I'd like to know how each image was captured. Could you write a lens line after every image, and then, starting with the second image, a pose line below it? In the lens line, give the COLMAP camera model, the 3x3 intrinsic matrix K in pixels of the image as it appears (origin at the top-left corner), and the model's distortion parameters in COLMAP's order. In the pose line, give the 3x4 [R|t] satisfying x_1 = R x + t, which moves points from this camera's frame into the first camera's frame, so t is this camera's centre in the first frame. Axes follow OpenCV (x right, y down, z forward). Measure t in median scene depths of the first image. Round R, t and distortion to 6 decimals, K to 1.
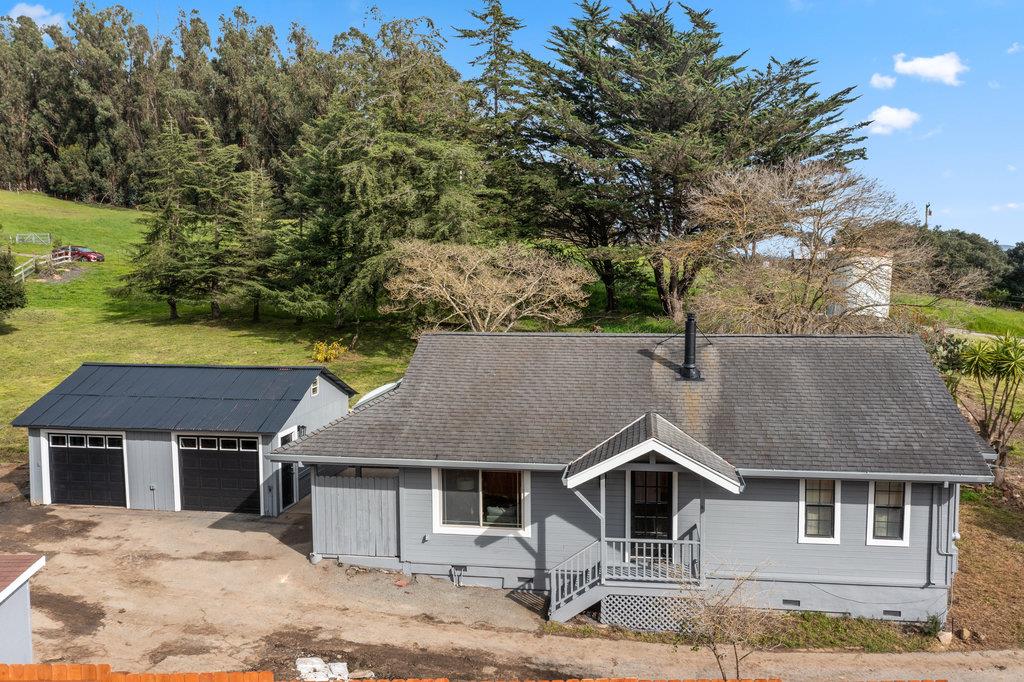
lens RADIAL K [[805.7, 0, 512.0], [0, 805.7, 341.0], [0, 0, 1]] dist [-0.030221, -0.000480]
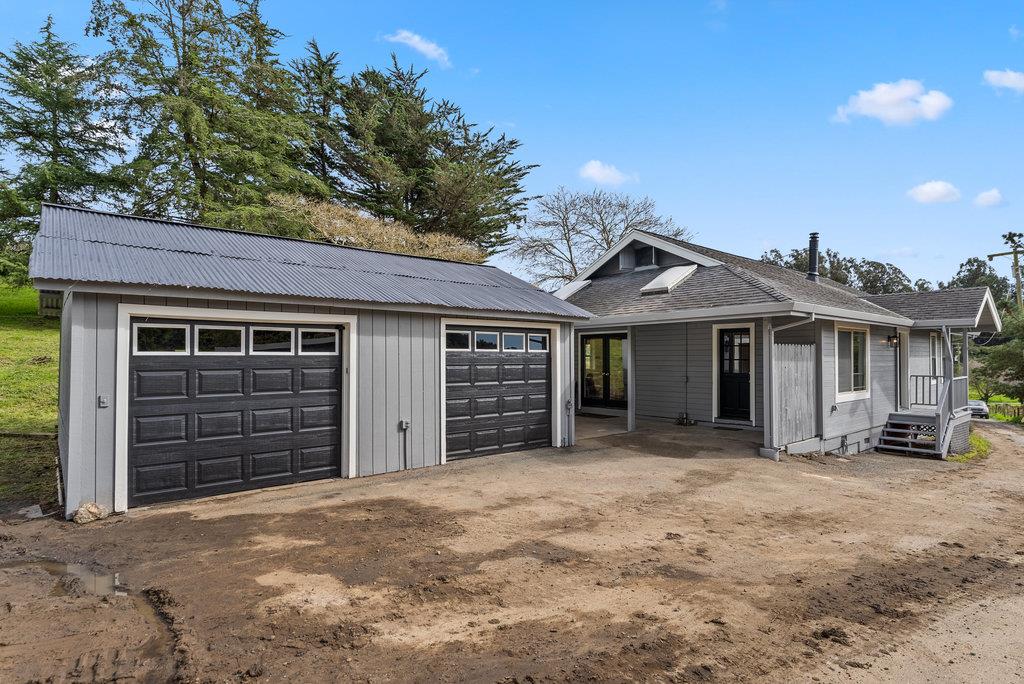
lens RADIAL K [[544.9, 0, 512.0], [0, 544.9, 342.0], [0, 0, 1]] dist [0.001832, 0.000168]
pose [[0.648492, 0.025042, 0.760809, -0.672528], [0.055075, 0.995296, -0.079705, 0.160100], [-0.759226, 0.093590, 0.644062, 0.704764]]
